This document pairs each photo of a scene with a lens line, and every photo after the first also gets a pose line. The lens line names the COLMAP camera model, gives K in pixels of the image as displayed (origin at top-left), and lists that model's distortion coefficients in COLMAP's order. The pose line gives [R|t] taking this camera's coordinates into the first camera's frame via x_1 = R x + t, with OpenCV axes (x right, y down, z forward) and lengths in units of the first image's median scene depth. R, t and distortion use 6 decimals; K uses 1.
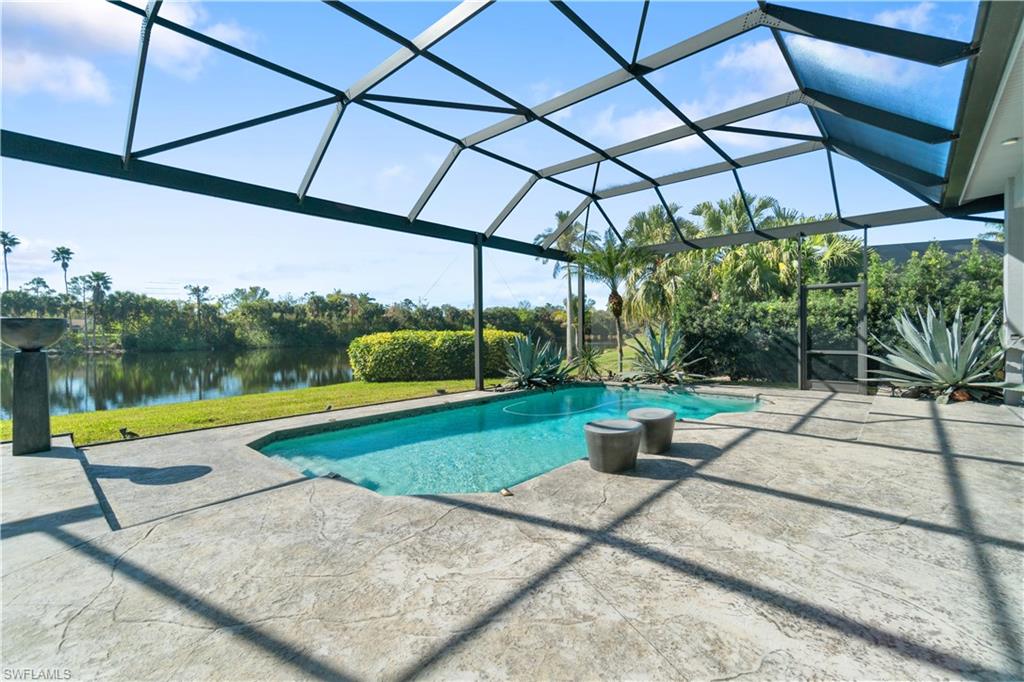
lens RADIAL K [[441.8, 0, 509.8], [0, 441.8, 323.5], [0, 0, 1]] dist [-0.001654, -0.000393]
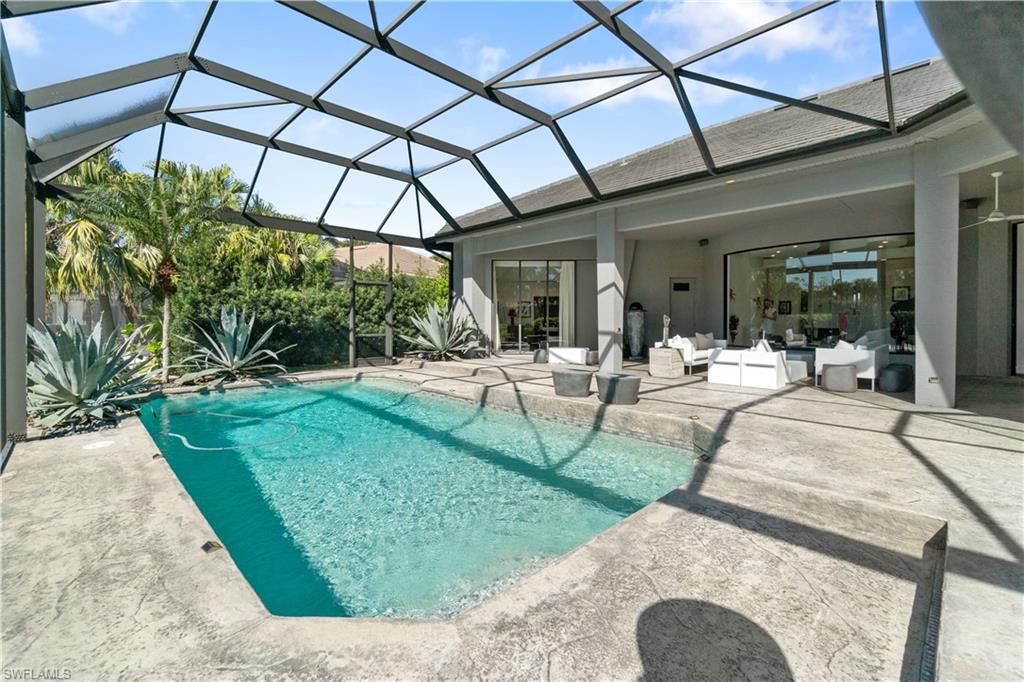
lens RADIAL K [[441.8, 0, 509.8], [0, 441.8, 323.5], [0, 0, 1]] dist [-0.001654, -0.000393]
pose [[0.056401, 0.002948, 0.998404, -0.073611], [-0.020489, 0.999788, -0.001794, 0.003441], [-0.998198, -0.020355, 0.056450, 0.073489]]
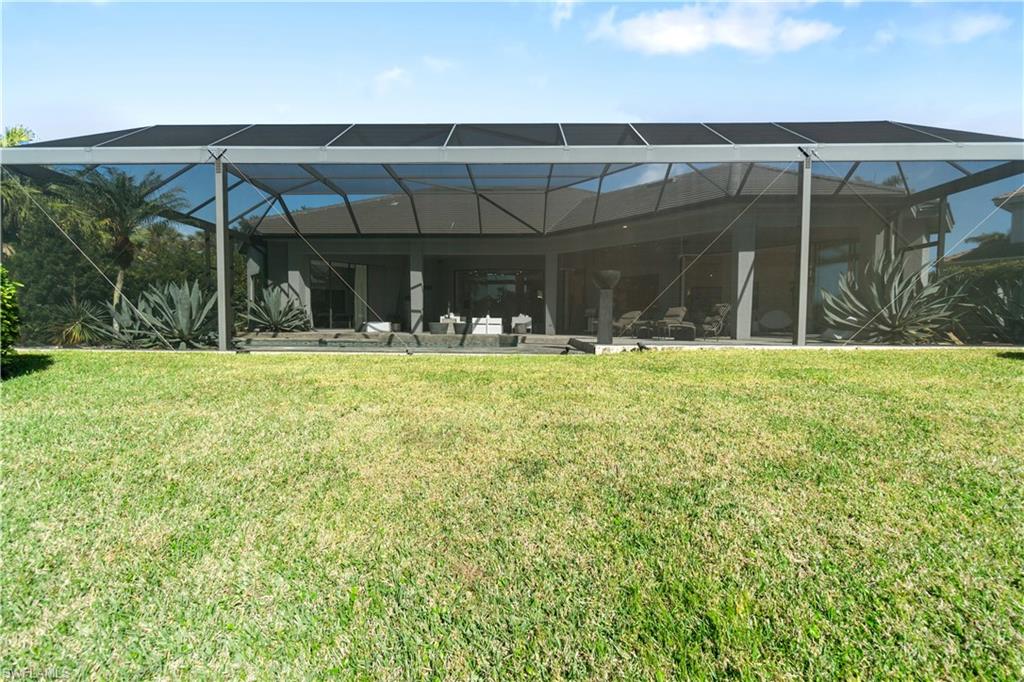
lens RADIAL K [[449.9, 0, 508.5], [0, 449.9, 350.2], [0, 0, 1]] dist [0.000908, 0.000503]
pose [[-0.654987, -0.035717, 0.754796, -0.163794], [-0.013472, 0.999276, 0.035594, 0.018784], [-0.755520, 0.013145, -0.654993, 0.185669]]
